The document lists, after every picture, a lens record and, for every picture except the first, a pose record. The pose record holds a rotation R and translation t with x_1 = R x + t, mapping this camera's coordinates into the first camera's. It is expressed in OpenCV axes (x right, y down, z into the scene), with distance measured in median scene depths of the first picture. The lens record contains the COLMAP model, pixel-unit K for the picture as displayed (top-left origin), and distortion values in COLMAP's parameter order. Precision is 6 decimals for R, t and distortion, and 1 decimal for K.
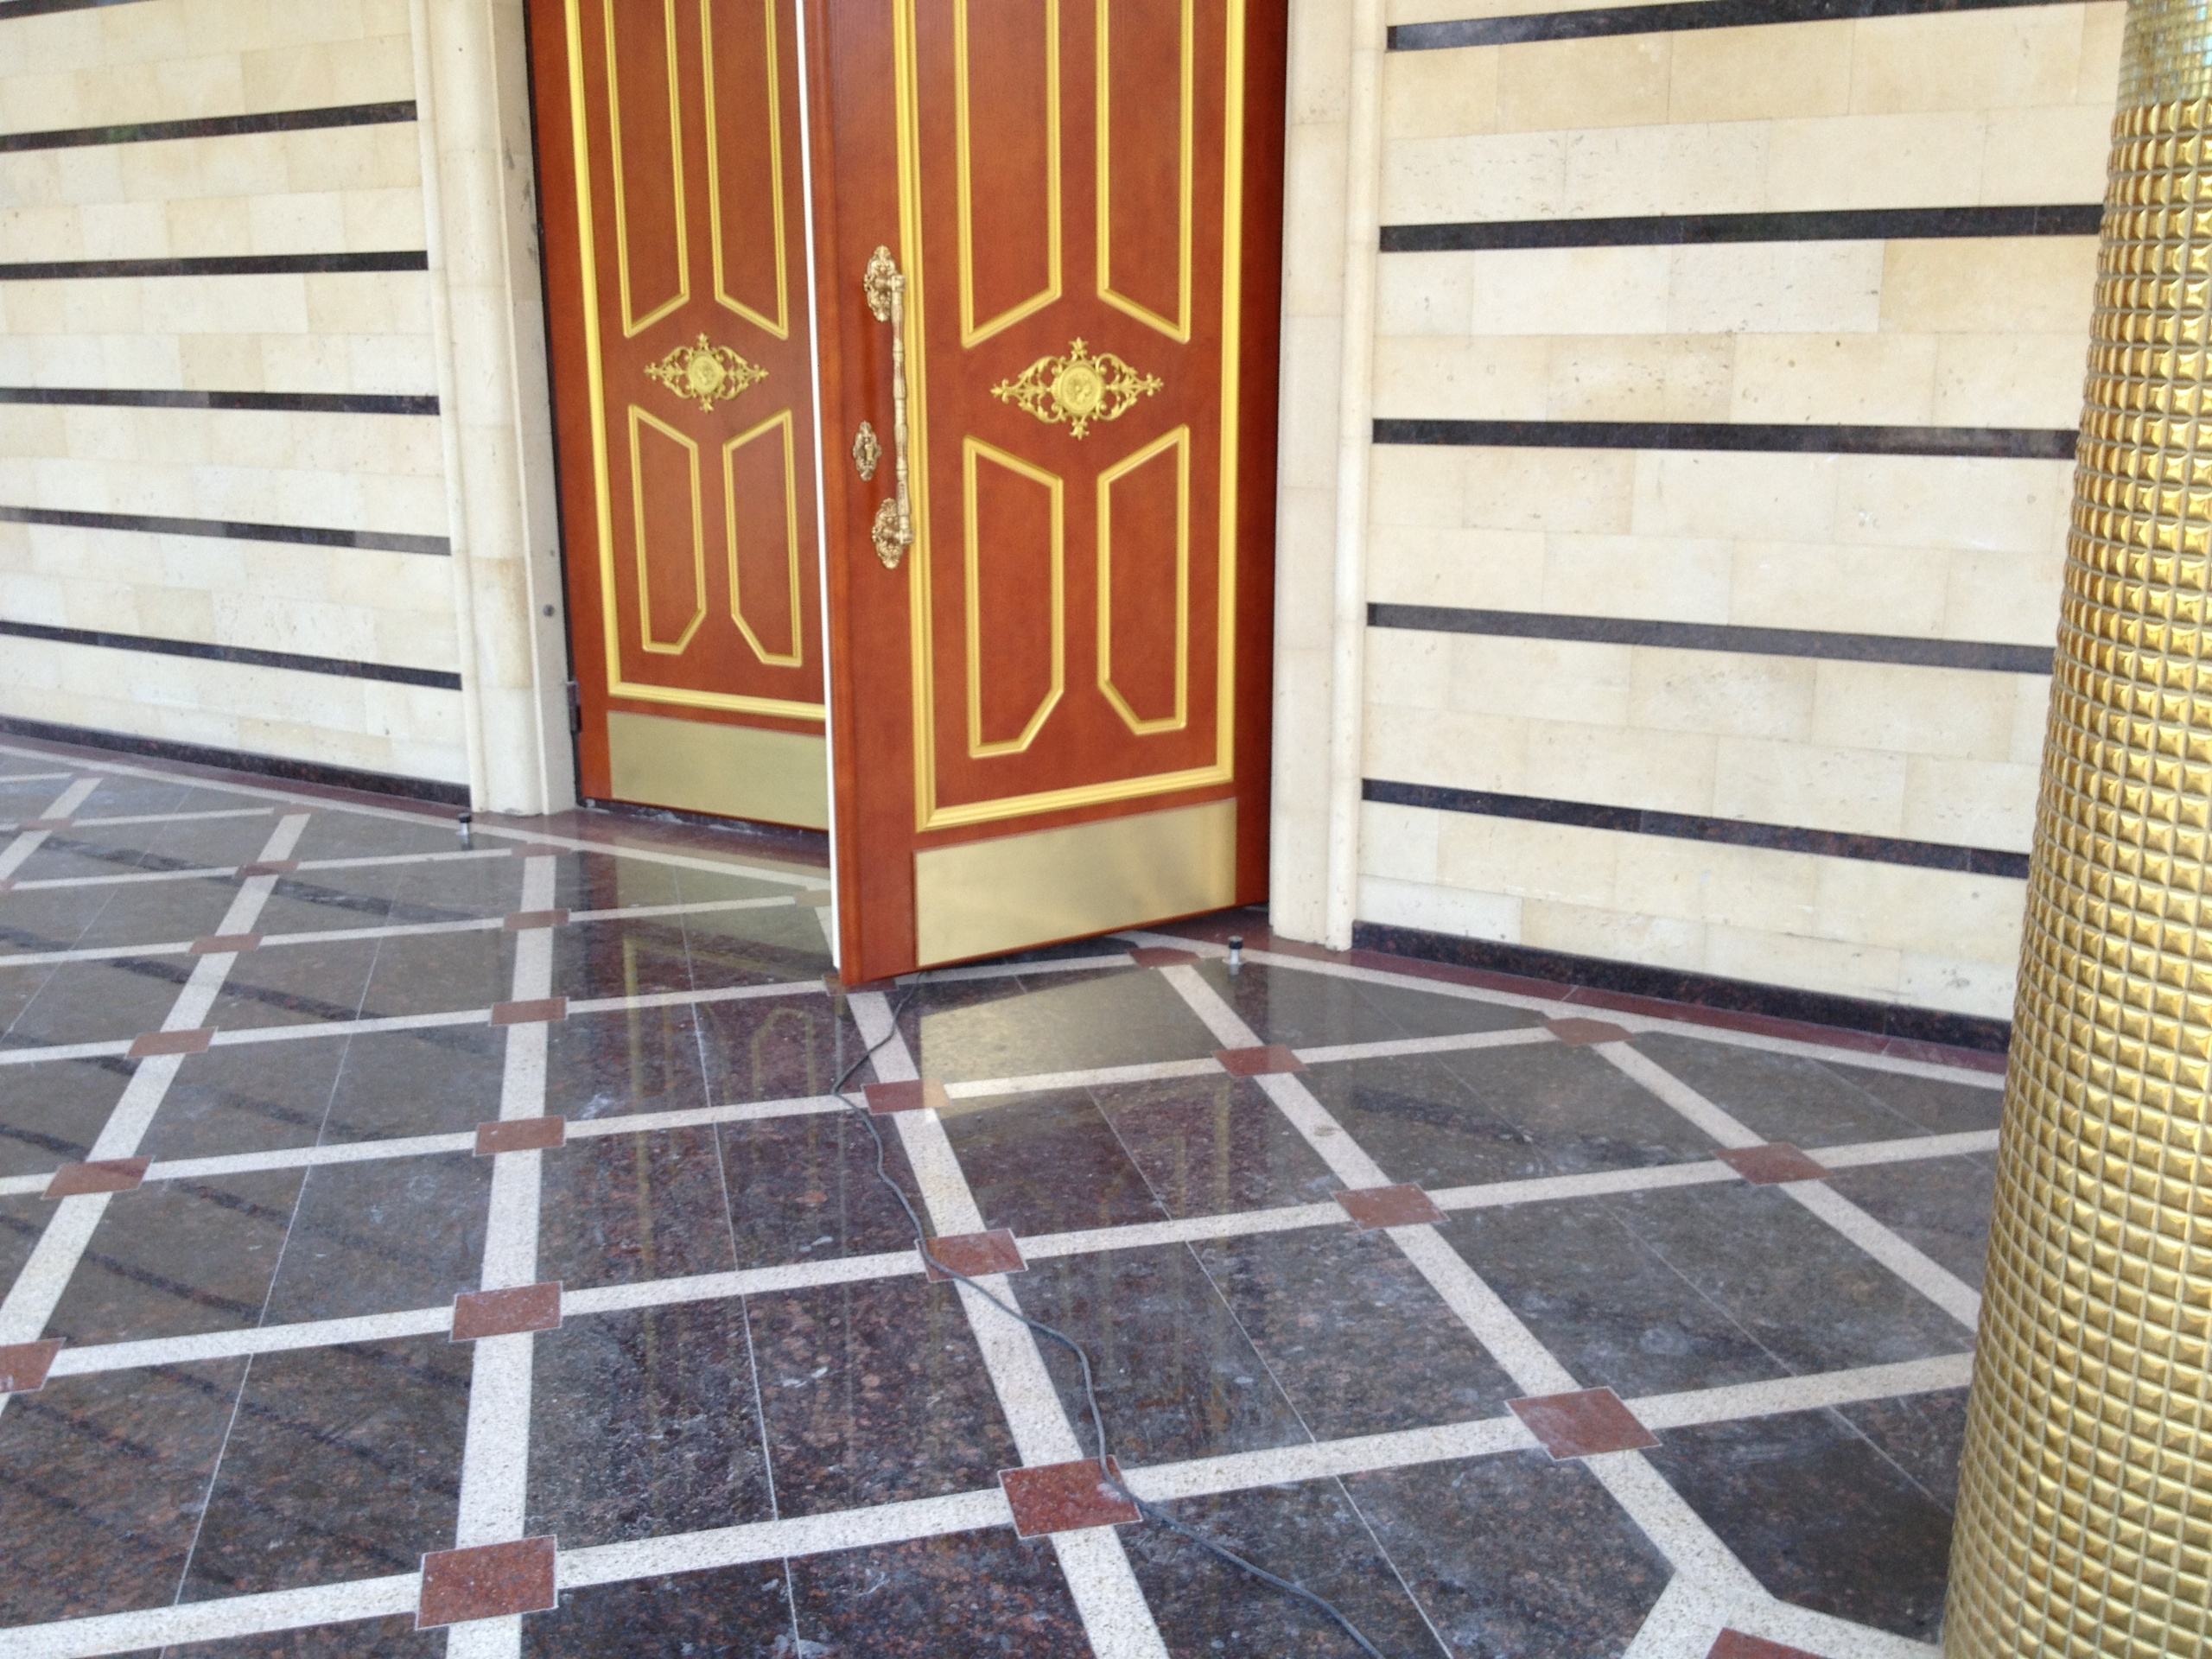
lens RADIAL K [[2059.0, 0, 1099.7], [0, 2059.0, 792.6], [0, 0, 1]] dist [0.136225, -0.300393]
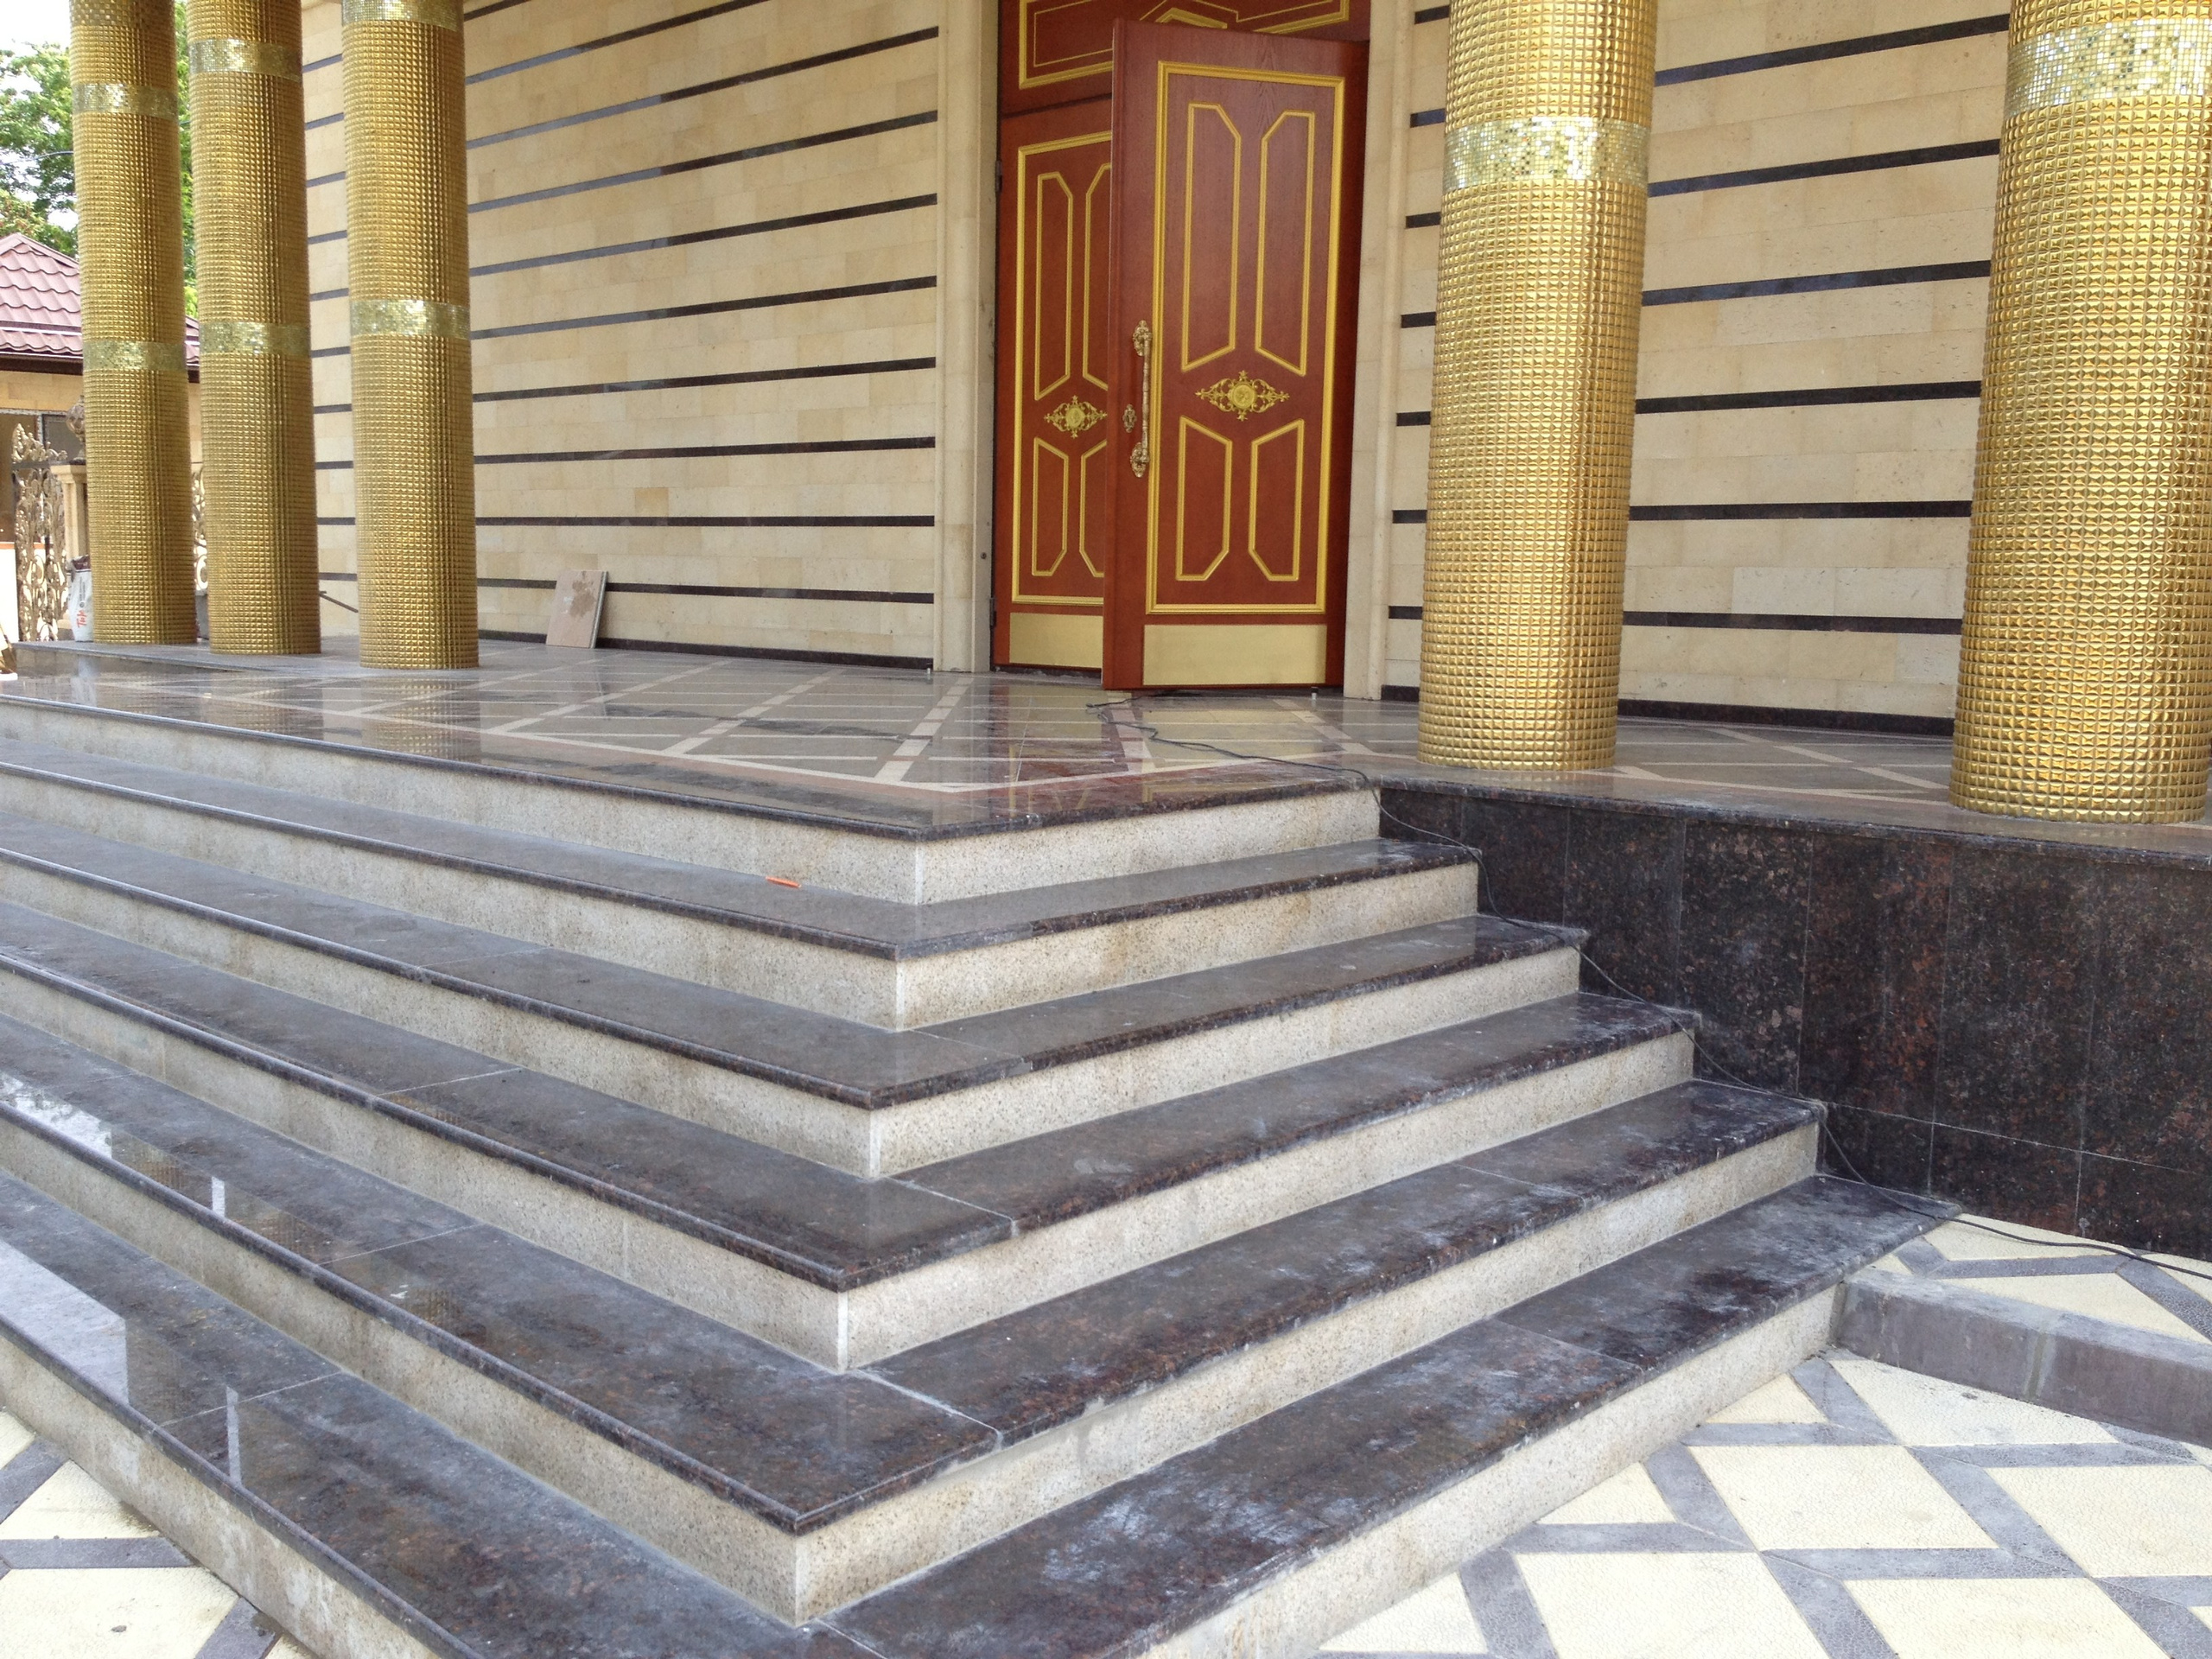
lens RADIAL K [[2059.0, 0, 1099.7], [0, 2059.0, 792.6], [0, 0, 1]] dist [0.136225, -0.300393]
pose [[0.974338, 0.046395, -0.220256, 0.301687], [-0.072699, 0.990948, -0.112860, 0.402082], [0.213026, 0.125977, 0.968891, -0.870587]]
